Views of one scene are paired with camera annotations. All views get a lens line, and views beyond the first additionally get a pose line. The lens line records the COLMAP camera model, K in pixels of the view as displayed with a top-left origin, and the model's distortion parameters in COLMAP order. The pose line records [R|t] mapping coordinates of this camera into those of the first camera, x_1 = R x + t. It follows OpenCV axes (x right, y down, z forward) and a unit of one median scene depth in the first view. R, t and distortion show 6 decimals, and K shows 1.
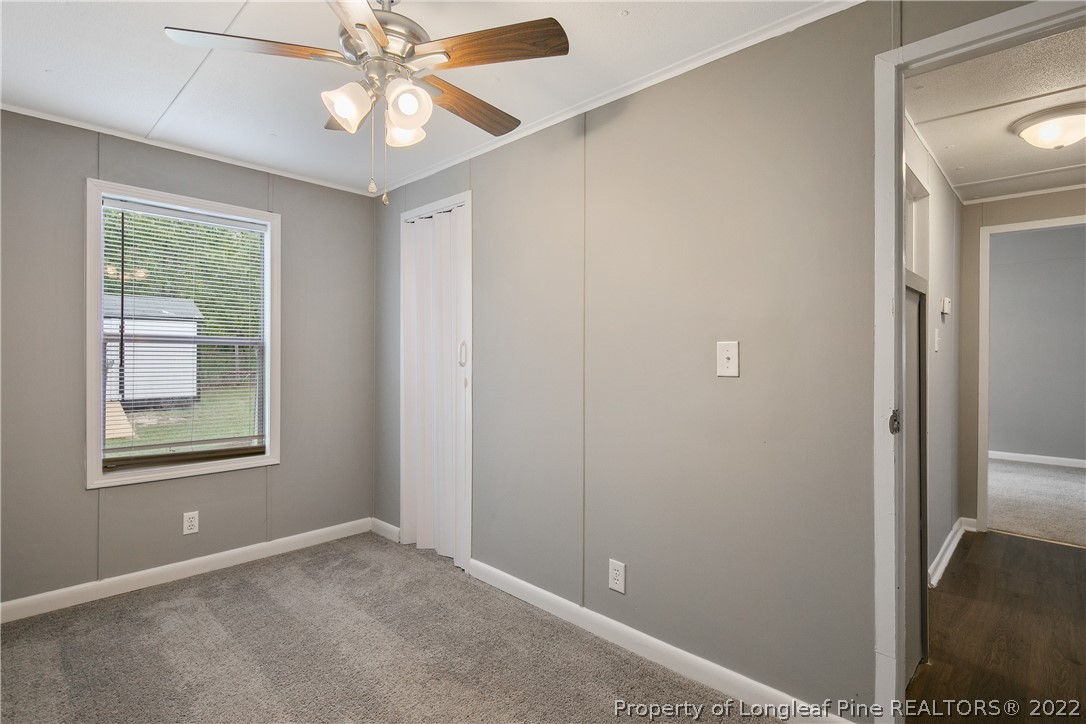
lens RADIAL K [[528.1, 0, 544.8], [0, 528.1, 357.4], [0, 0, 1]] dist [0.000822, -0.000102]
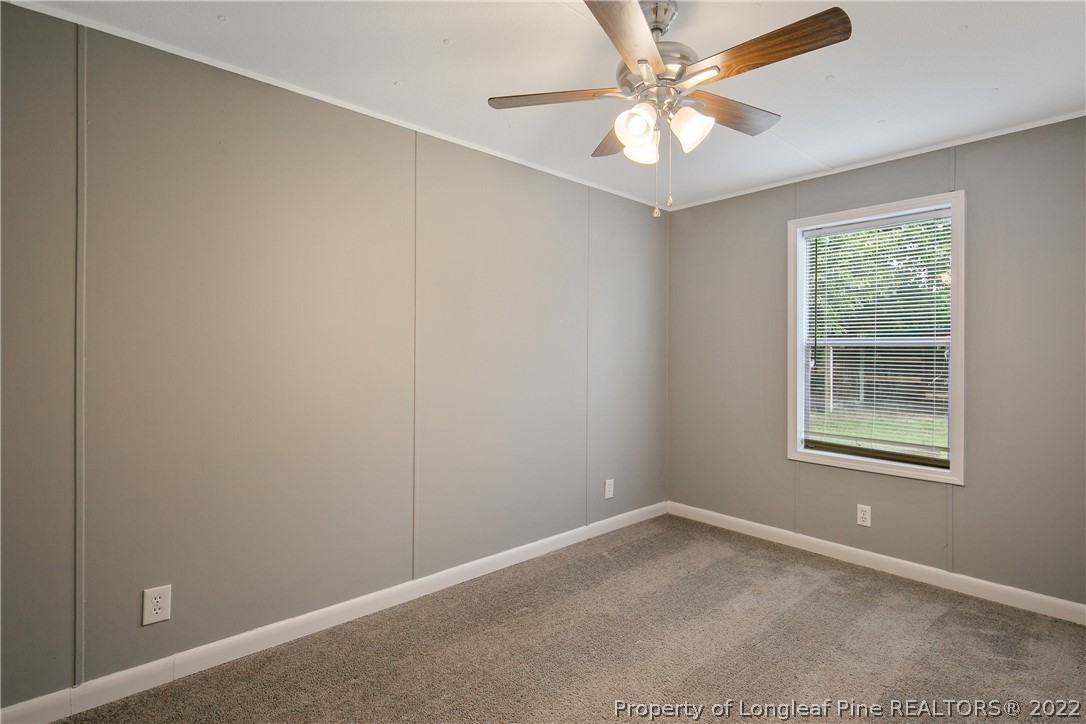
lens RADIAL K [[516.4, 0, 543.1], [0, 516.4, 354.6], [0, 0, 1]] dist [0.000711, -0.000113]
pose [[-0.059566, -0.004757, -0.998213, 0.420978], [-0.009429, 0.999947, -0.004203, 0.003096], [0.998180, 0.009162, -0.059608, 0.445164]]
